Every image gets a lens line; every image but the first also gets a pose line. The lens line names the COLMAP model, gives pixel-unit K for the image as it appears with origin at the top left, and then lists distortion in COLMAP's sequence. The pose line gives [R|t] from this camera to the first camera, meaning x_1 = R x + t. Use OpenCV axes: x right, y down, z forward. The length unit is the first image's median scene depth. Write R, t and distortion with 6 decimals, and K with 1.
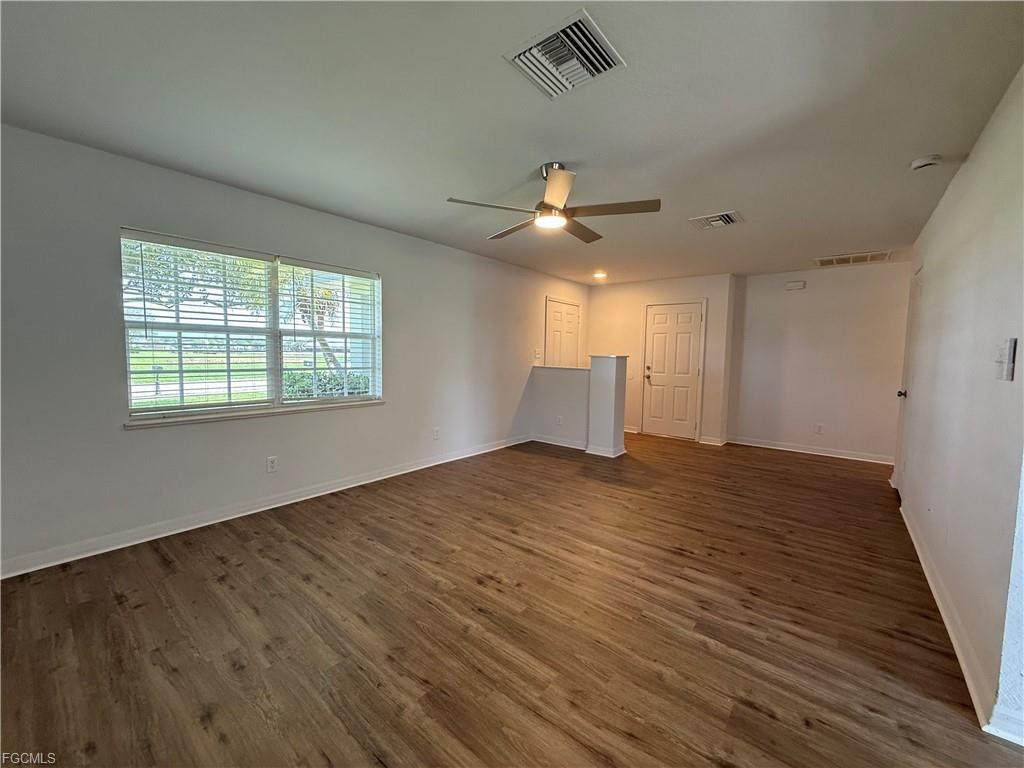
lens RADIAL K [[408.1, 0, 507.3], [0, 408.1, 383.6], [0, 0, 1]] dist [-0.000657, 0.000713]
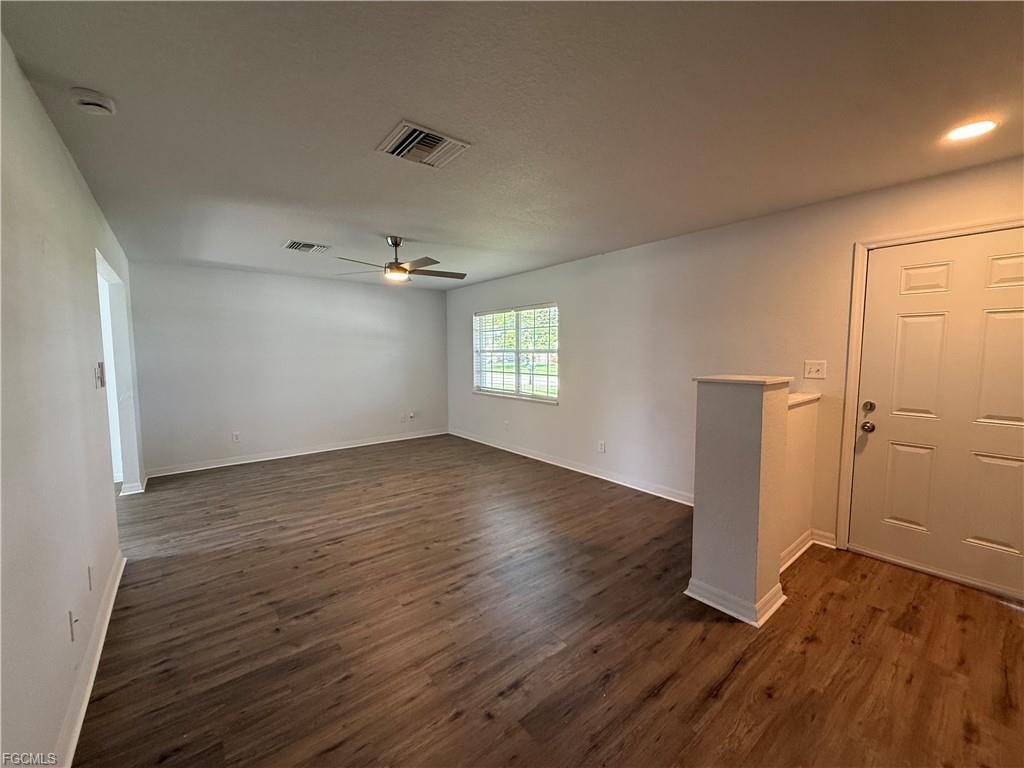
lens RADIAL K [[408.1, 0, 510.8], [0, 408.1, 383.6], [0, 0, 1]] dist [-0.000657, 0.000713]
pose [[-0.200758, 0.062099, -0.977671, 1.368647], [-0.073561, 0.994216, 0.078255, -0.149798], [0.976875, 0.087628, -0.195028, 1.603386]]
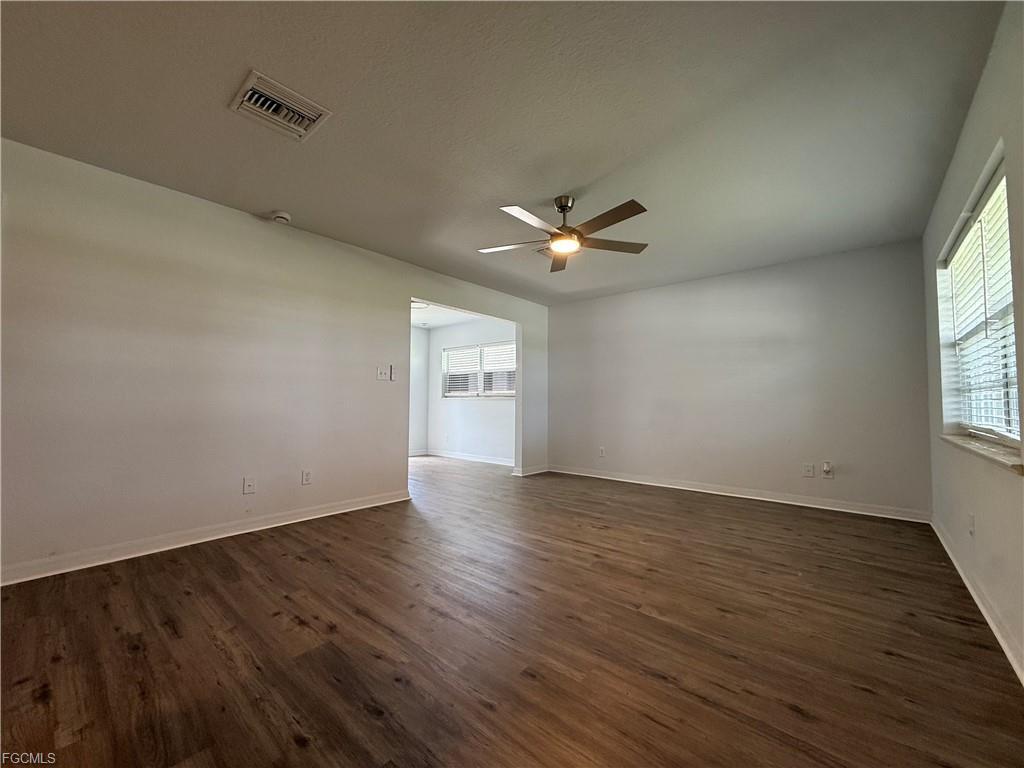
lens RADIAL K [[408.1, 0, 508.3], [0, 408.1, 381.9], [0, 0, 1]] dist [-0.000657, 0.000713]
pose [[-0.999527, -0.021214, 0.022253, 0.213999], [-0.020585, 0.999393, 0.028093, -0.048264], [-0.022835, 0.027622, -0.999358, 2.002526]]
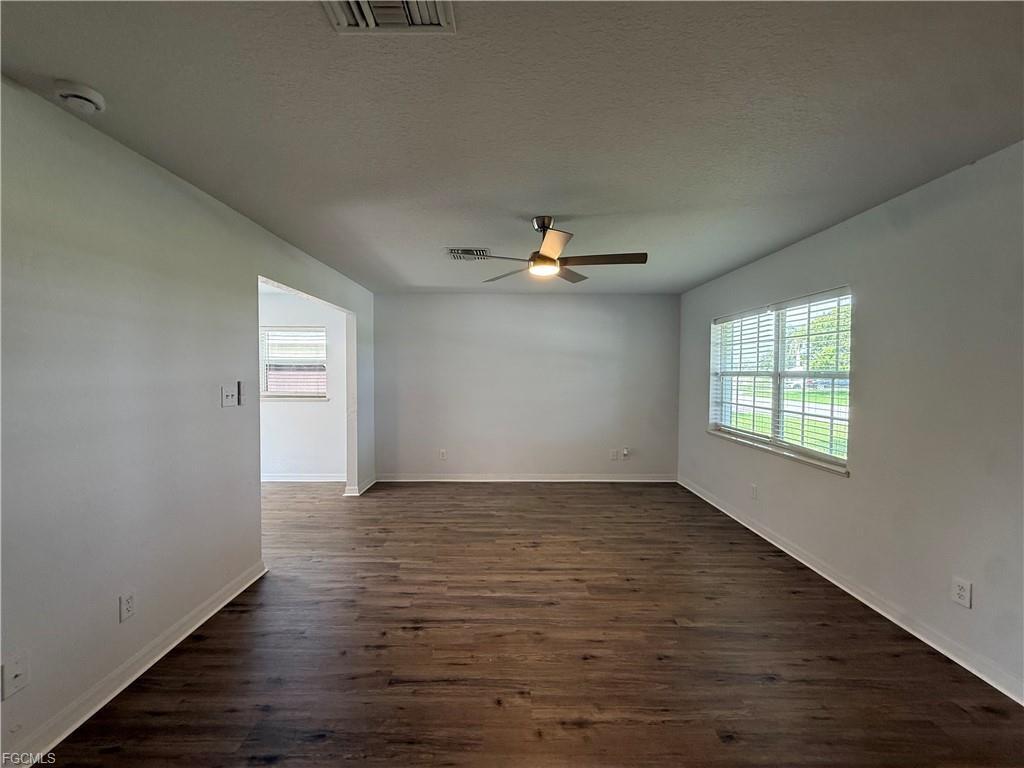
lens RADIAL K [[408.1, 0, 510.0], [0, 408.1, 383.4], [0, 0, 1]] dist [-0.000657, 0.000713]
pose [[-0.766907, -0.001732, -0.641755, 0.795104], [-0.065468, 0.994990, 0.075551, -0.167522], [0.638410, 0.099955, -0.763179, 1.666066]]
